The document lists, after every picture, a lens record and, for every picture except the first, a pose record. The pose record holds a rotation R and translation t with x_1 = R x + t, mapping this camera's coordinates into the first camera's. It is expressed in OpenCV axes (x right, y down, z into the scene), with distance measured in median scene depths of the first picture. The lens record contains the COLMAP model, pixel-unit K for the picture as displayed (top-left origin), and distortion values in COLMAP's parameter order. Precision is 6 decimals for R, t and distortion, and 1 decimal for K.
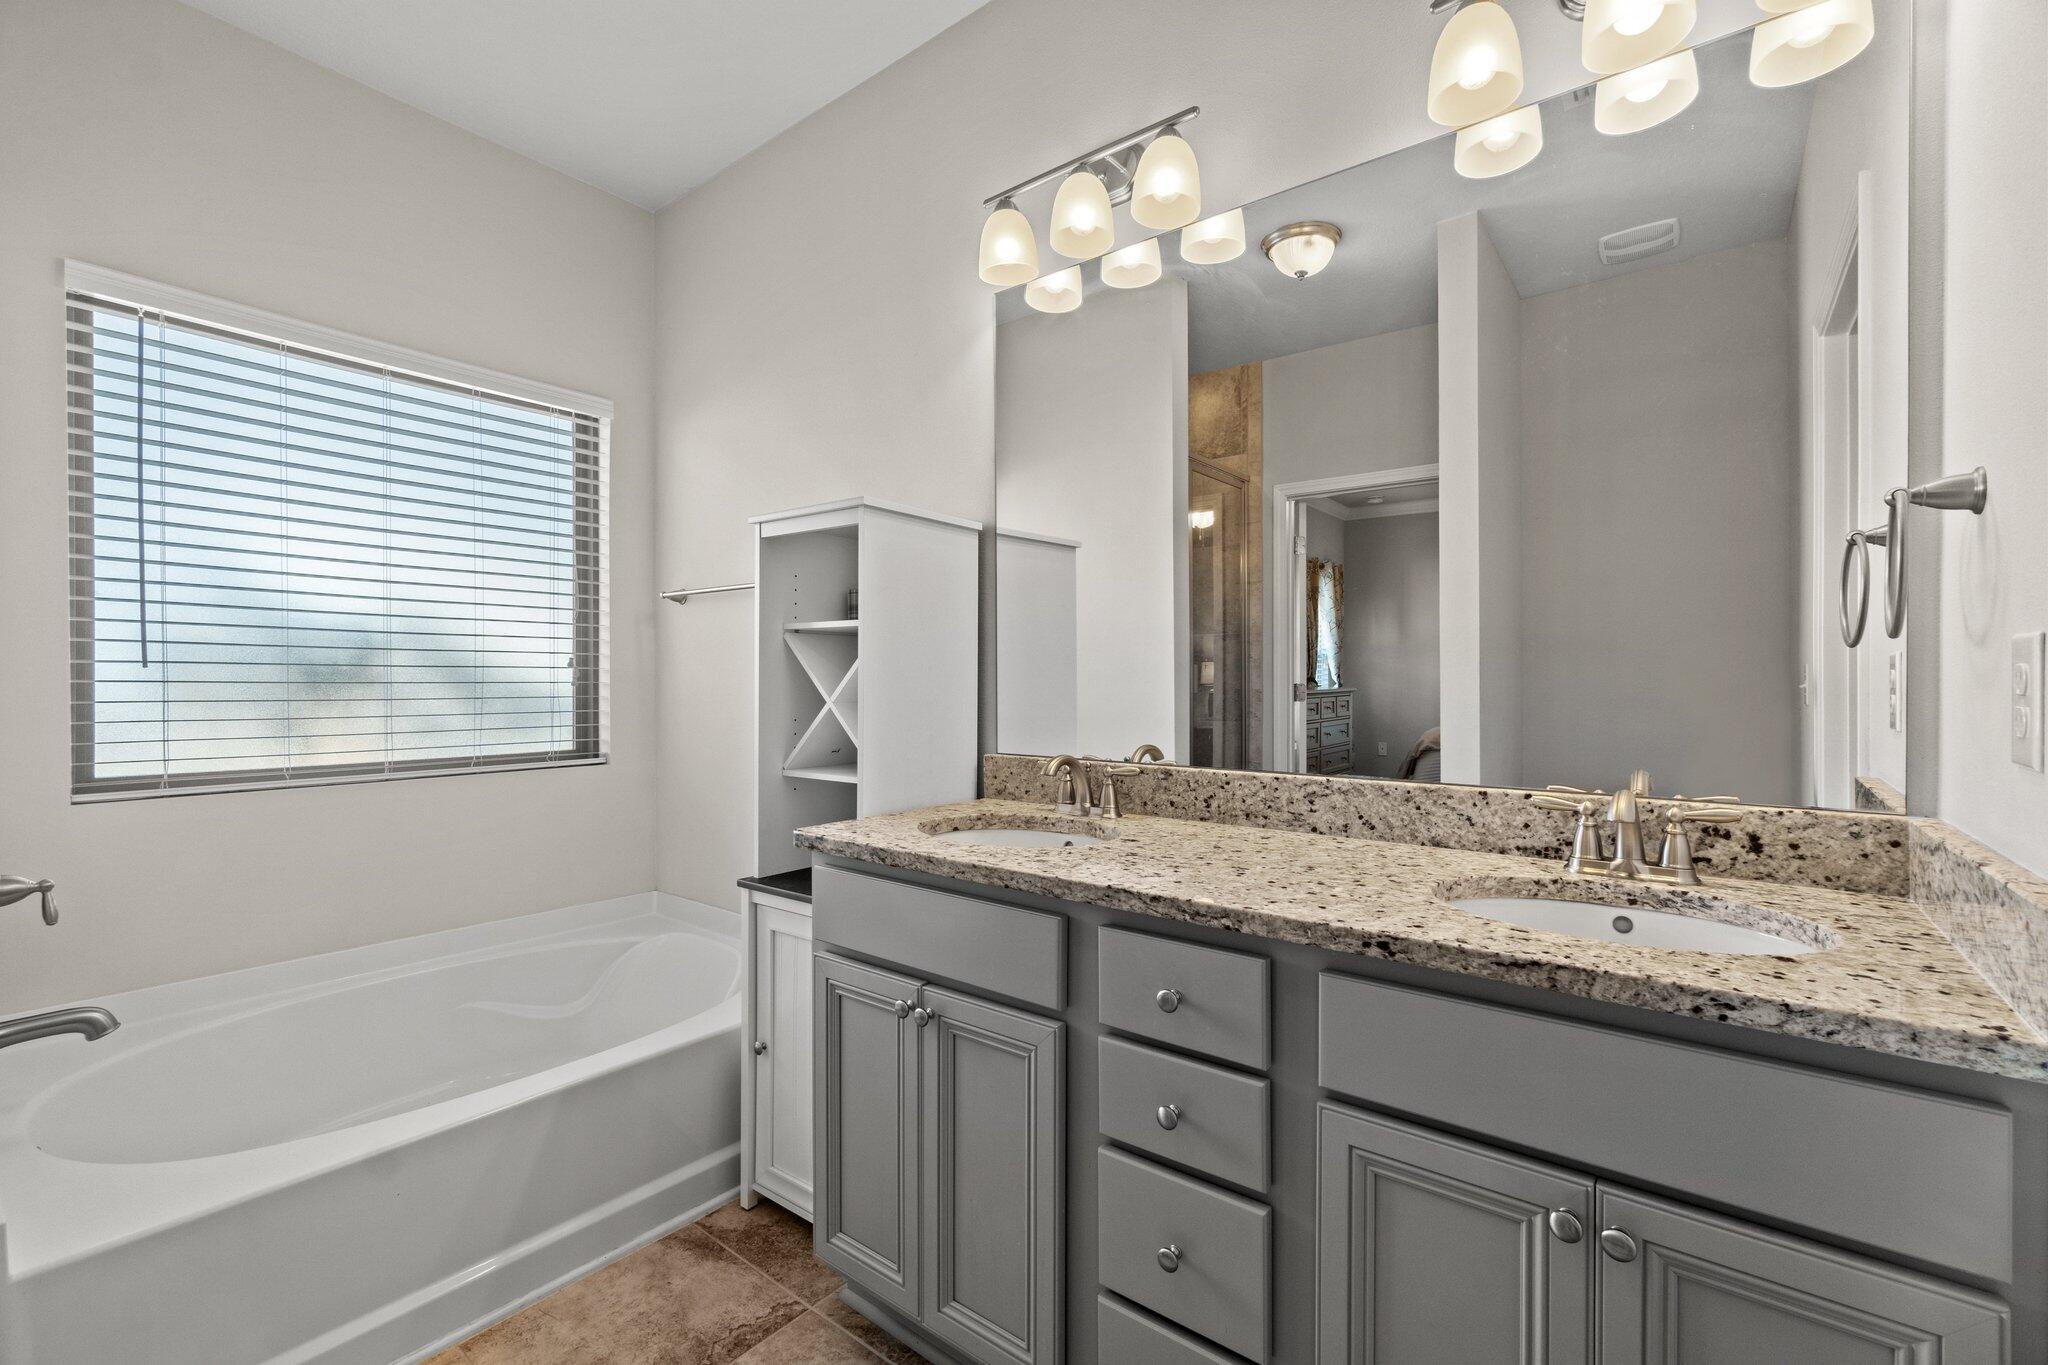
lens RADIAL K [[882.3, 0, 1029.4], [0, 882.3, 684.0], [0, 0, 1]] dist [-0.000948, -0.000170]
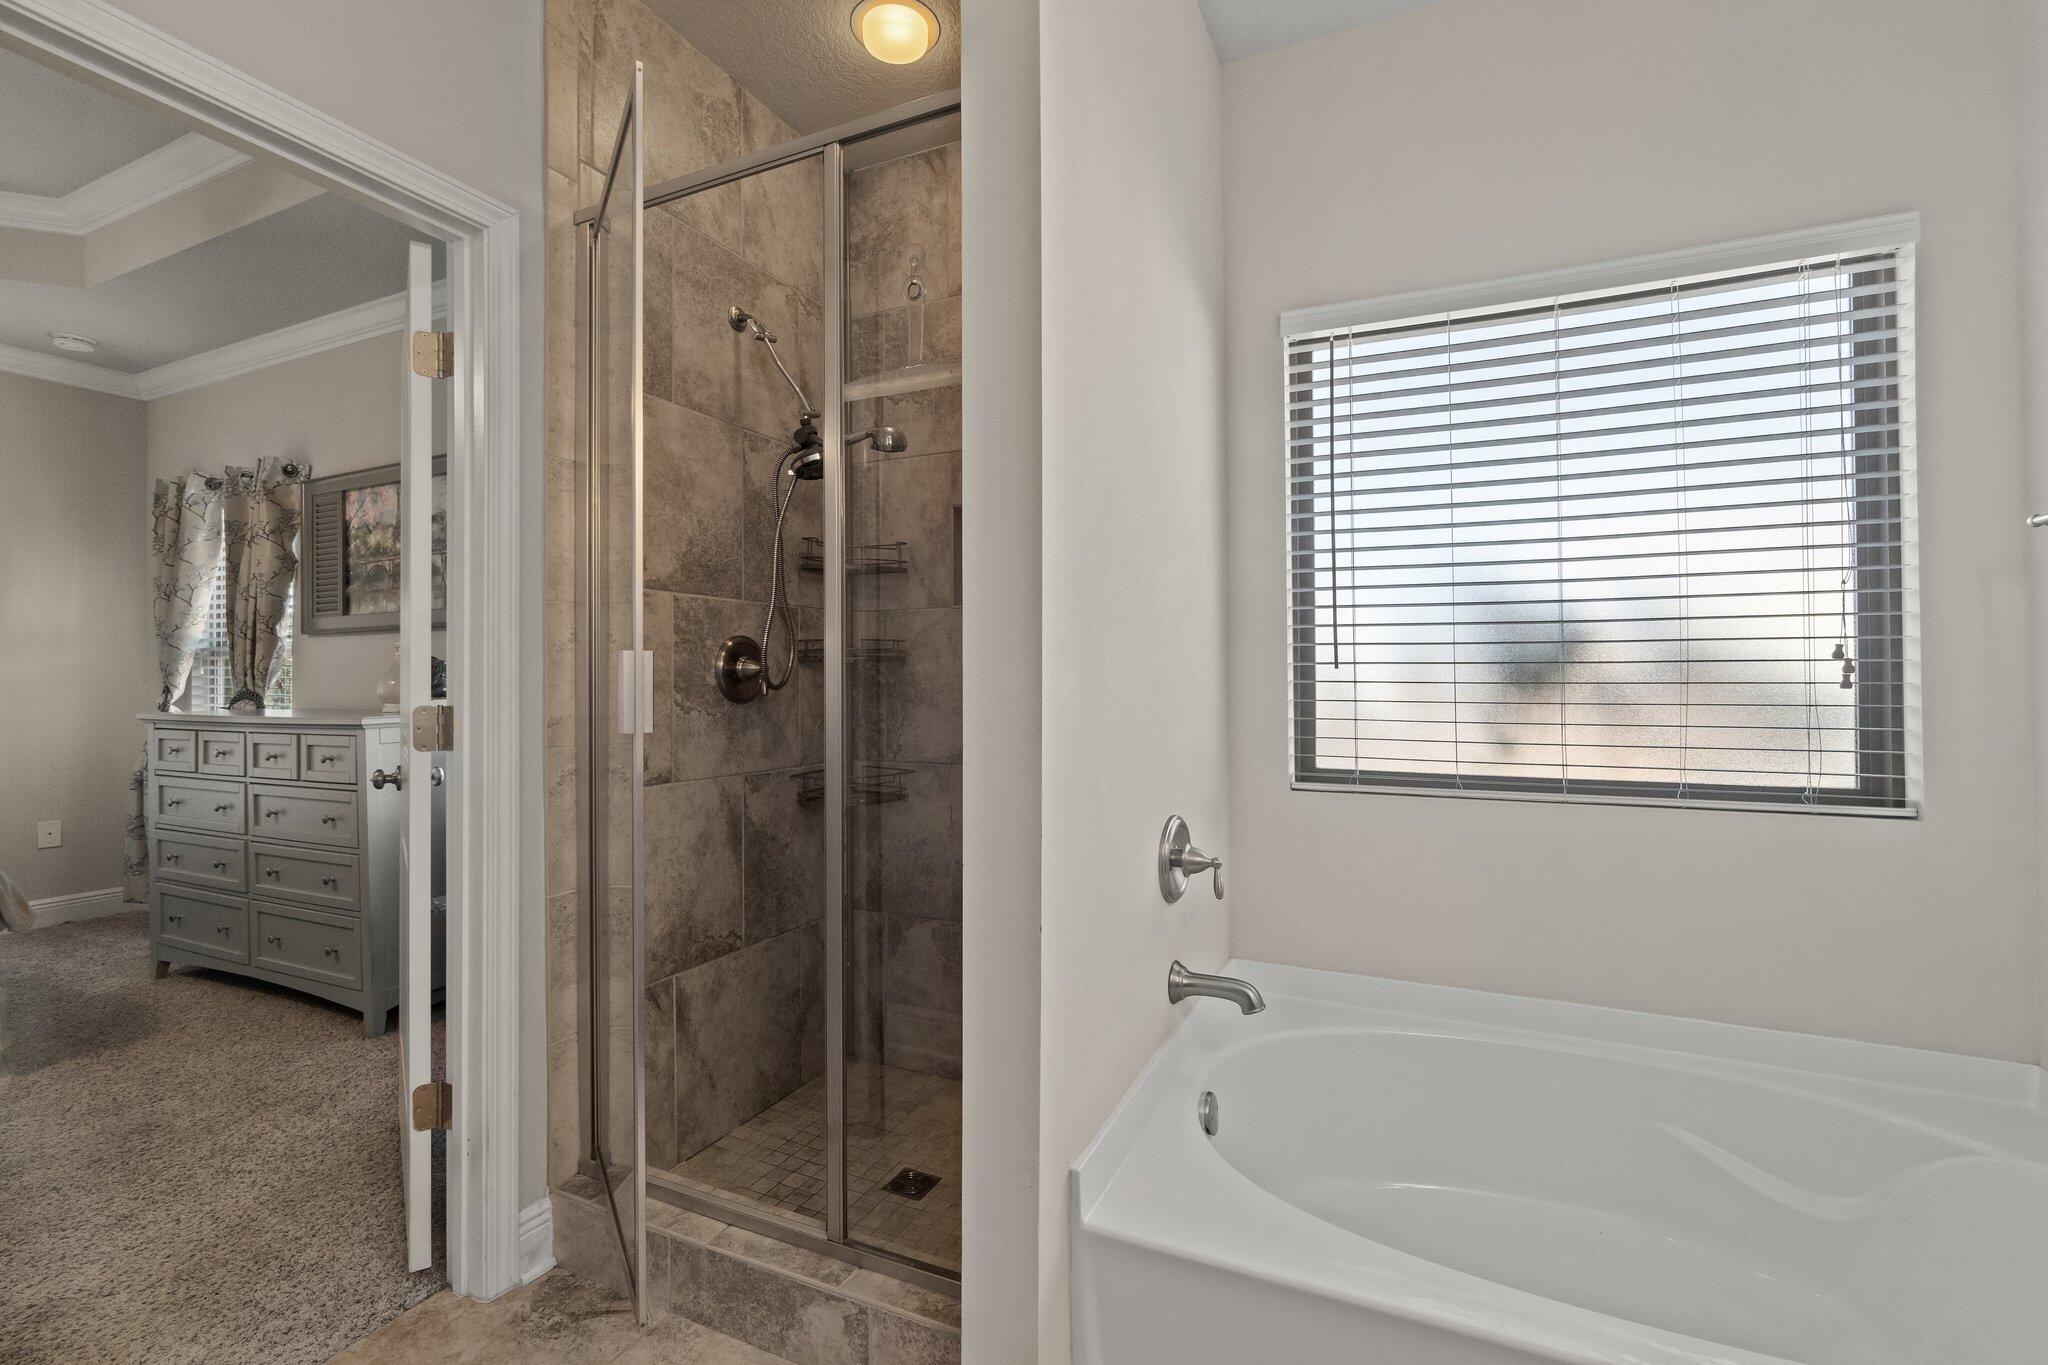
lens RADIAL K [[885.6, 0, 1035.2], [0, 885.6, 672.0], [0, 0, 1]] dist [-0.000933, 0.000479]
pose [[0.234786, -0.011689, -0.971977, -0.038659], [-0.002786, 0.999915, -0.012699, -0.000025], [0.972043, 0.005690, 0.234733, 0.295857]]
